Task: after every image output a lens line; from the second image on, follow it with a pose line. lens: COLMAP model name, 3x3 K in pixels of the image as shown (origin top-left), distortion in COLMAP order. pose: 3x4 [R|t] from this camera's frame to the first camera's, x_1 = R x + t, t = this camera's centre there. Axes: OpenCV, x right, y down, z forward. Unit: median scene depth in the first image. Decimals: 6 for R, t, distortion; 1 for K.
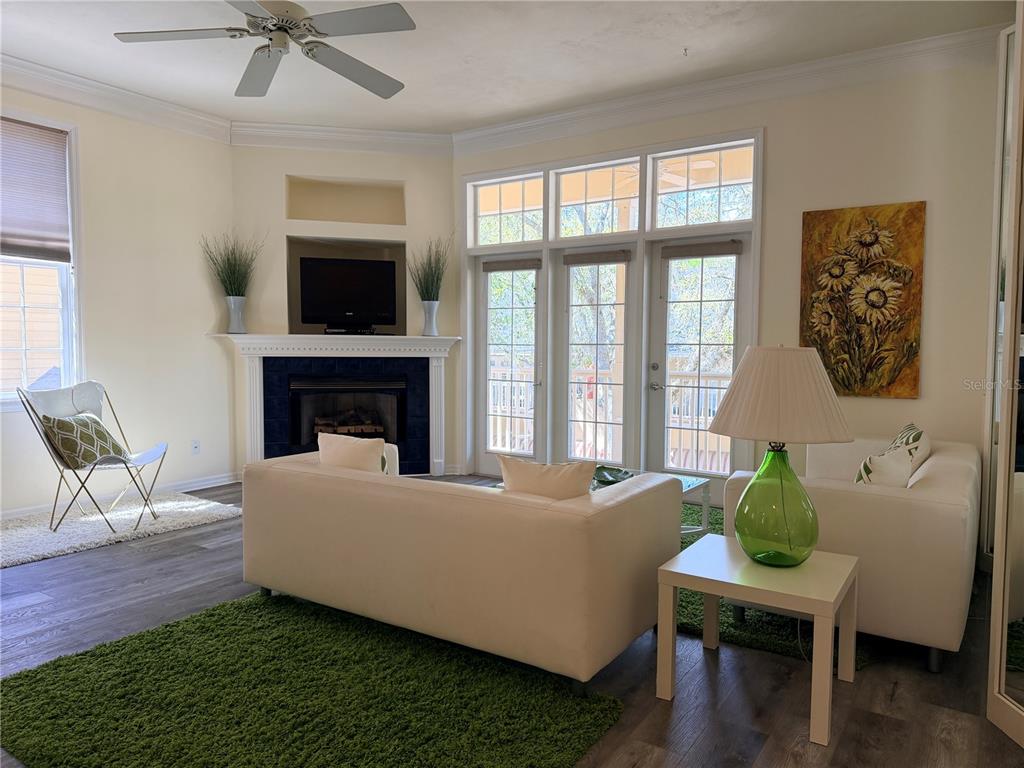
lens RADIAL K [[716.7, 0, 524.0], [0, 716.7, 384.2], [0, 0, 1]] dist [0.097158, -0.154217]
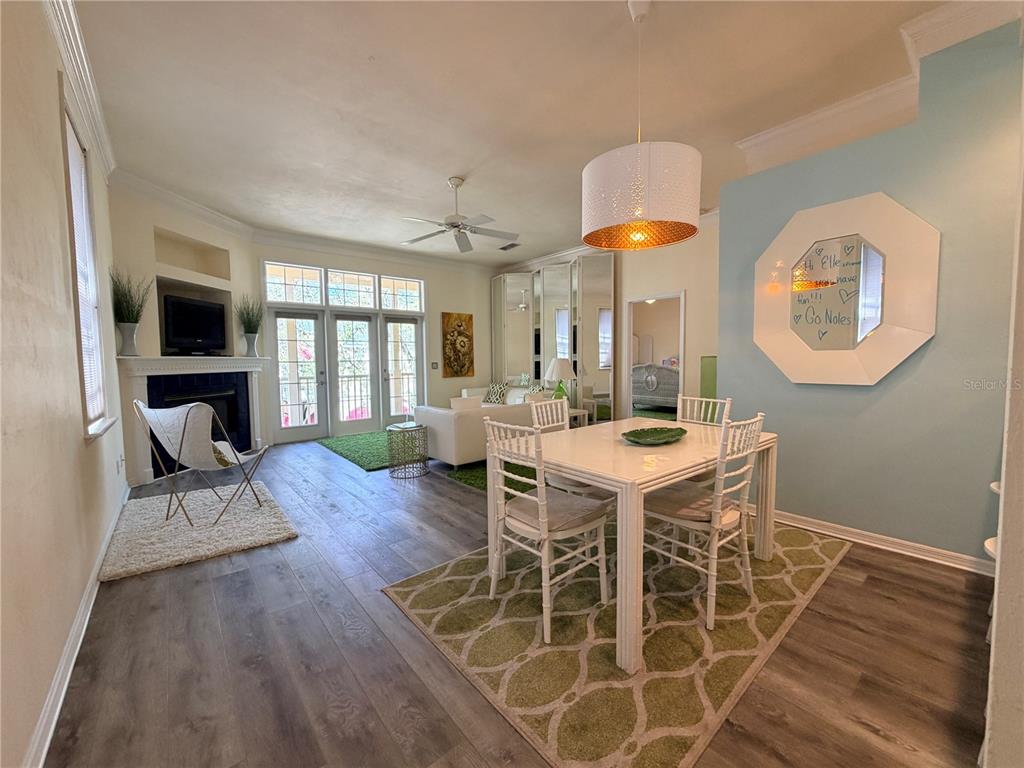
lens RADIAL K [[407.6, 0, 512.9], [0, 407.6, 381.6], [0, 0, 1]] dist [-0.001538, 0.000382]
pose [[0.279607, -0.064796, 0.957925, -0.907002], [0.064108, 0.996753, 0.048710, -0.026181], [-0.957972, 0.047791, 0.282854, 0.271107]]
